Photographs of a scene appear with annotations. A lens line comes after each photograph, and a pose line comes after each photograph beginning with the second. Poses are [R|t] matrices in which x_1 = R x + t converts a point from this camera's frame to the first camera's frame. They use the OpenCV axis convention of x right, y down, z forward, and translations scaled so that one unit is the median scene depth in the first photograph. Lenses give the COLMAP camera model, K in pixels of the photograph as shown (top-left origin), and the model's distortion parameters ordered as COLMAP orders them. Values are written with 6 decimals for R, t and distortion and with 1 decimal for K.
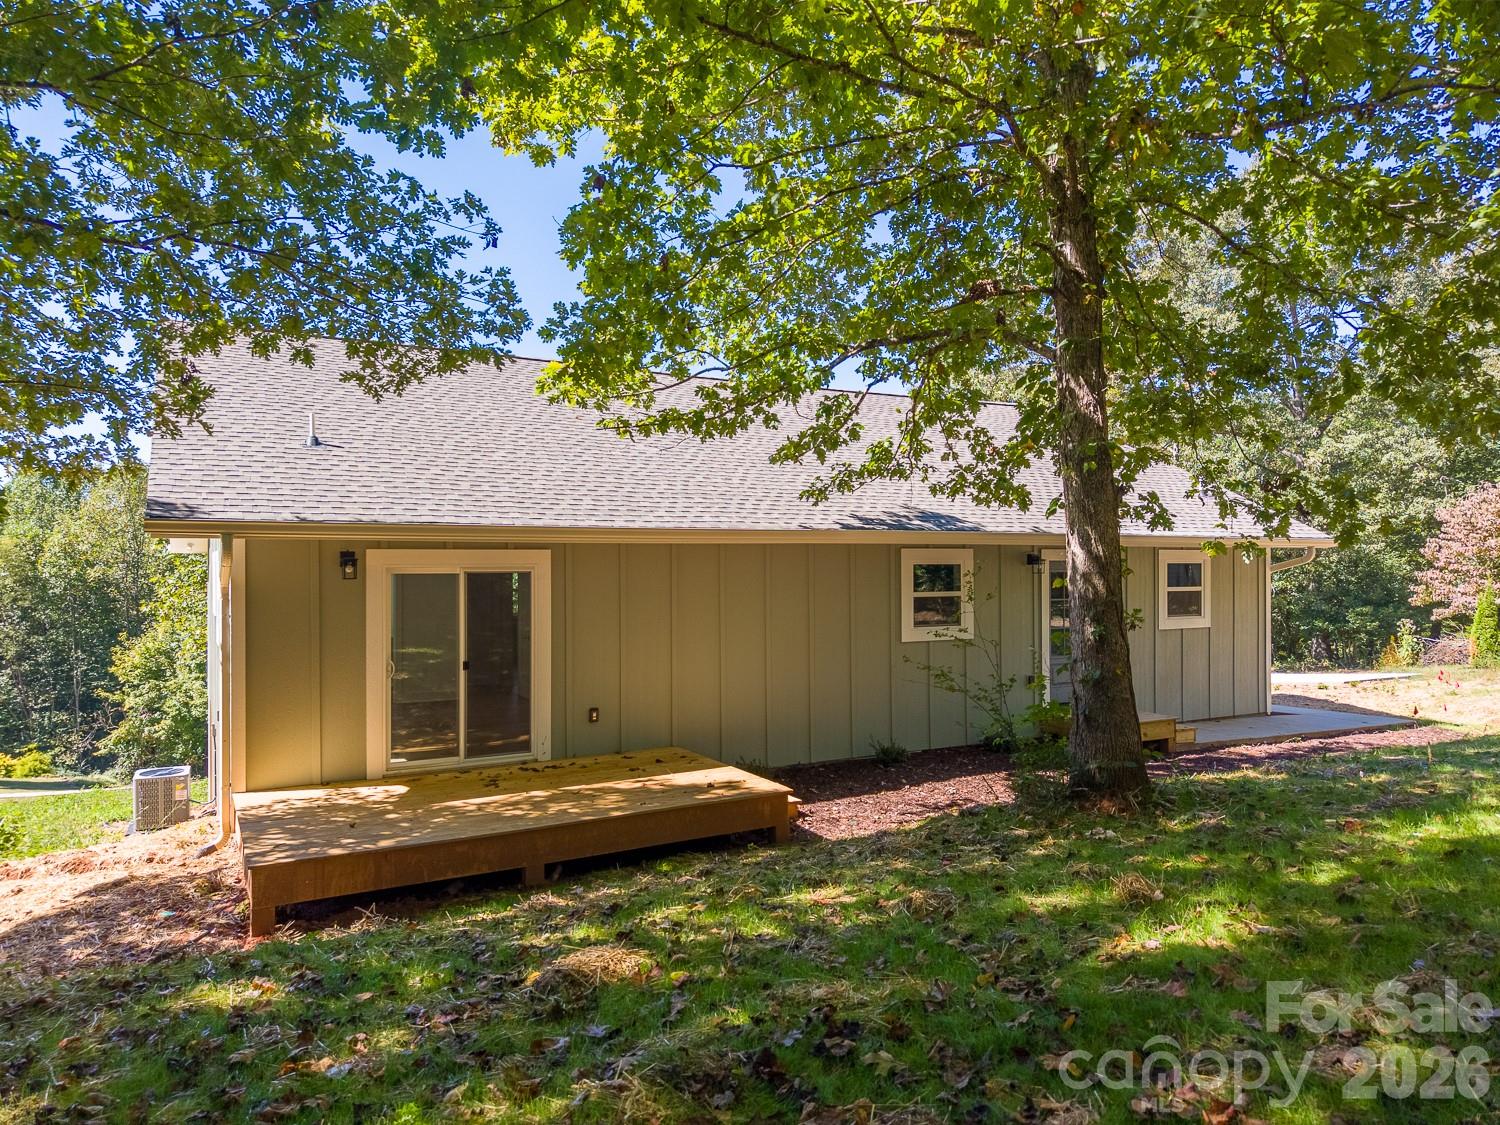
lens RADIAL K [[1013.0, 0, 757.1], [0, 1013.0, 560.1], [0, 0, 1]] dist [0.030749, -0.031157]
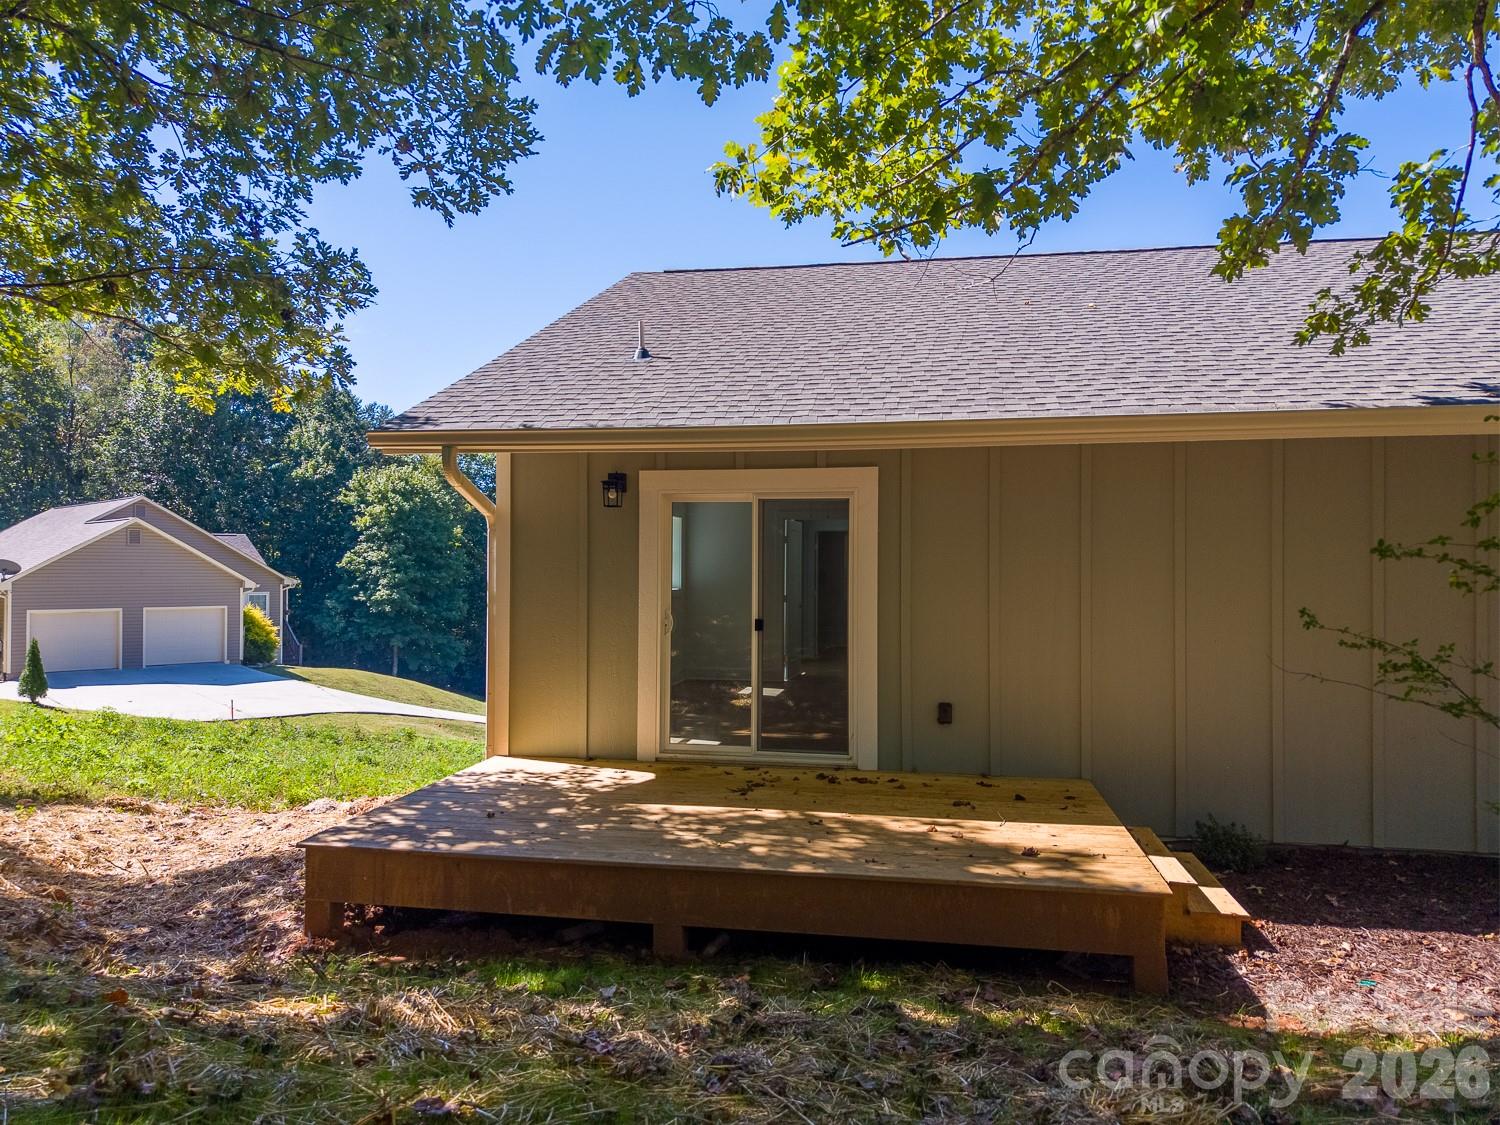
lens RADIAL K [[1013.0, 0, 741.5], [0, 1013.0, 562.6], [0, 0, 1]] dist [0.030749, -0.031157]
pose [[0.760865, 0.003021, -0.648903, 0.179176], [-0.004359, 0.999990, -0.000457, 0.058806], [0.648895, 0.003176, 0.760871, 0.432908]]
